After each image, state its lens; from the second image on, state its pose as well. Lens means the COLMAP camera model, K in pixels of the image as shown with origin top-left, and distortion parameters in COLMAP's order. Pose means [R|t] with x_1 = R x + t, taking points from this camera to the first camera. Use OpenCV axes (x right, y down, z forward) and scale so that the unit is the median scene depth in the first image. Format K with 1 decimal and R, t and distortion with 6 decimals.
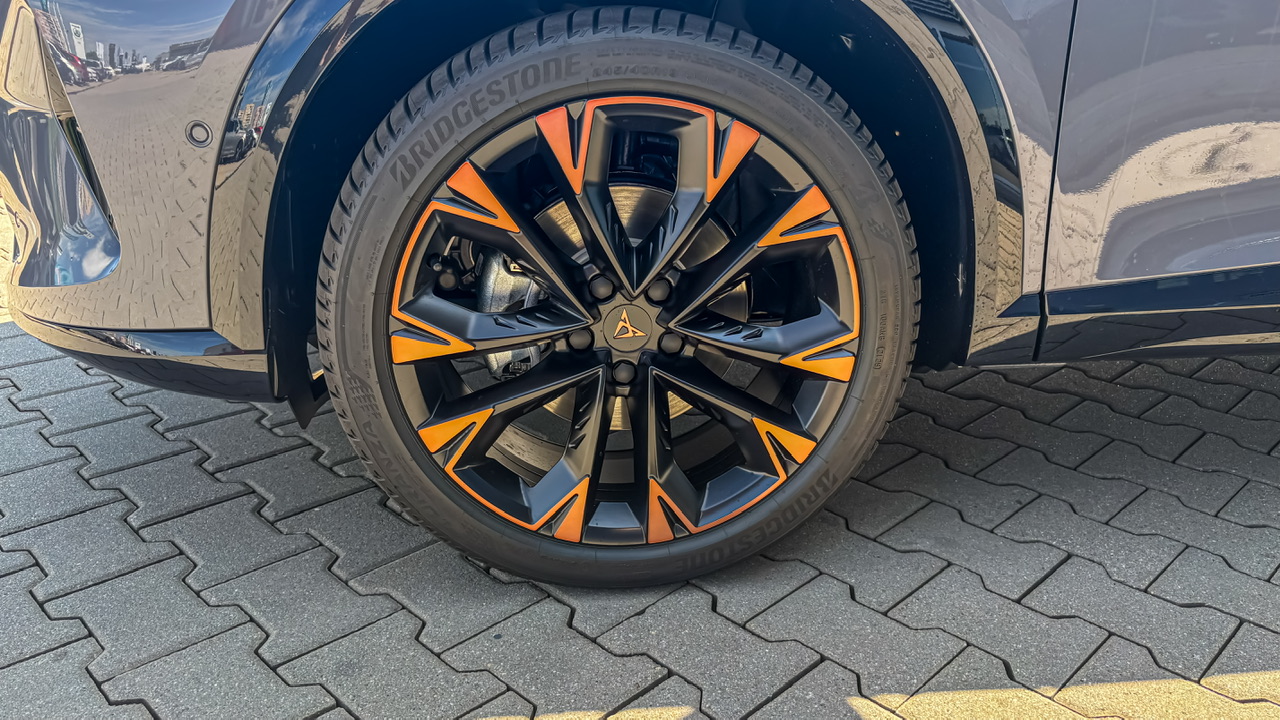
lens RADIAL K [[971.5, 0, 617.7], [0, 971.5, 351.6], [0, 0, 1]] dist [-0.030803, 0.071621]
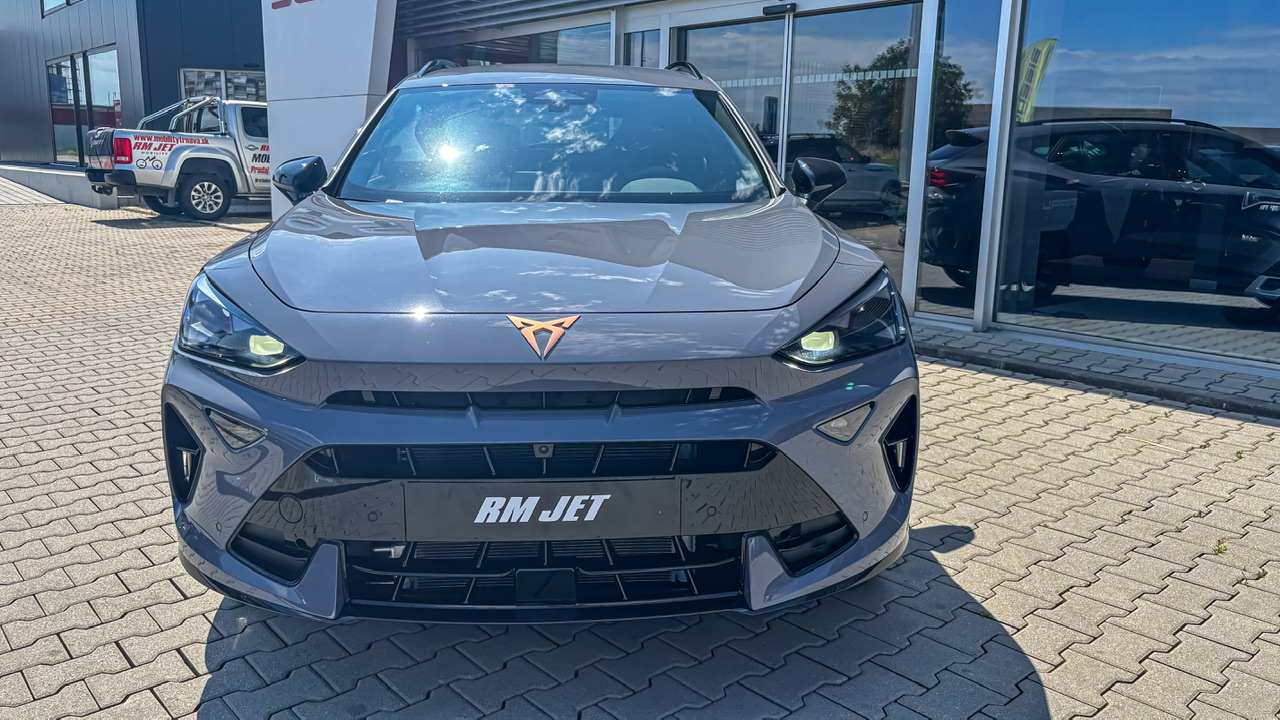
lens RADIAL K [[971.5, 0, 617.7], [0, 971.5, 351.6], [0, 0, 1]] dist [-0.030803, 0.071621]
pose [[0.067520, -0.203273, 0.976791, -2.292346], [0.357384, 0.918989, 0.166541, -0.839221], [-0.931514, 0.337844, 0.134696, 1.109118]]
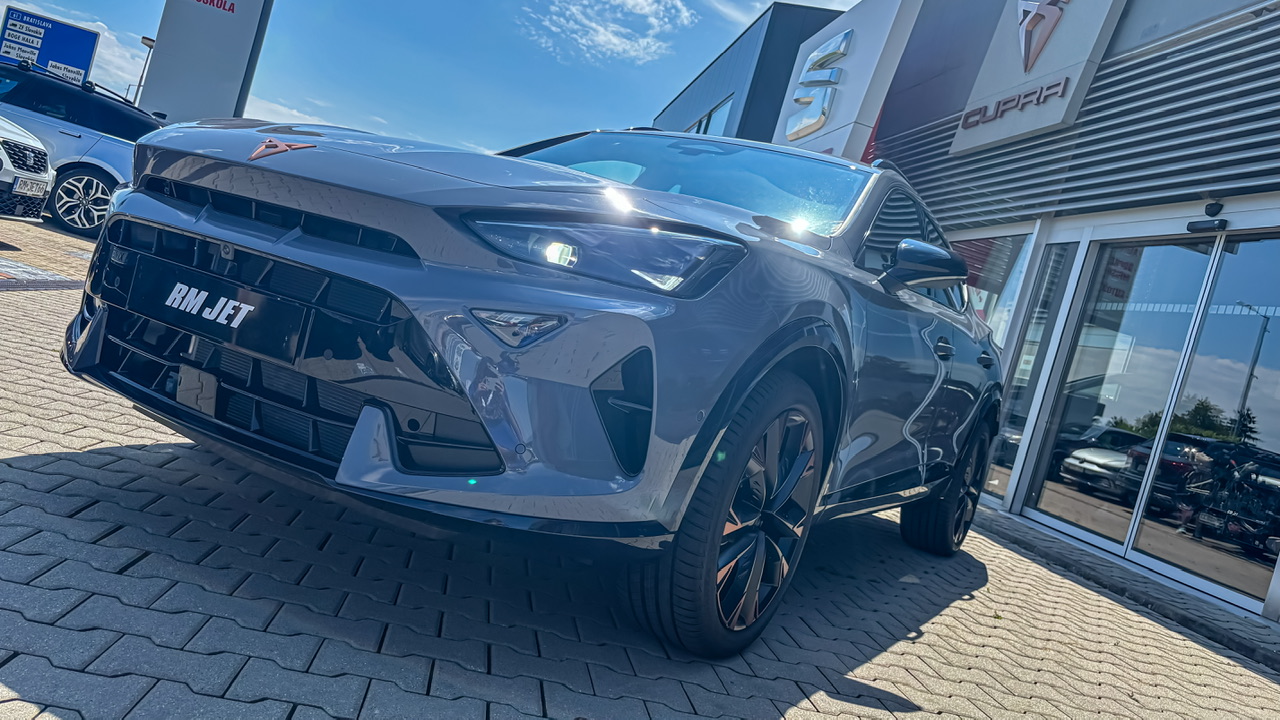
lens RADIAL K [[971.5, 0, 617.7], [0, 971.5, 351.6], [0, 0, 1]] dist [-0.030803, 0.071621]
pose [[0.571835, 0.125774, 0.810670, -1.746489], [0.044309, 0.982000, -0.183610, 0.006031], [-0.819171, 0.140915, 0.555969, 0.071856]]
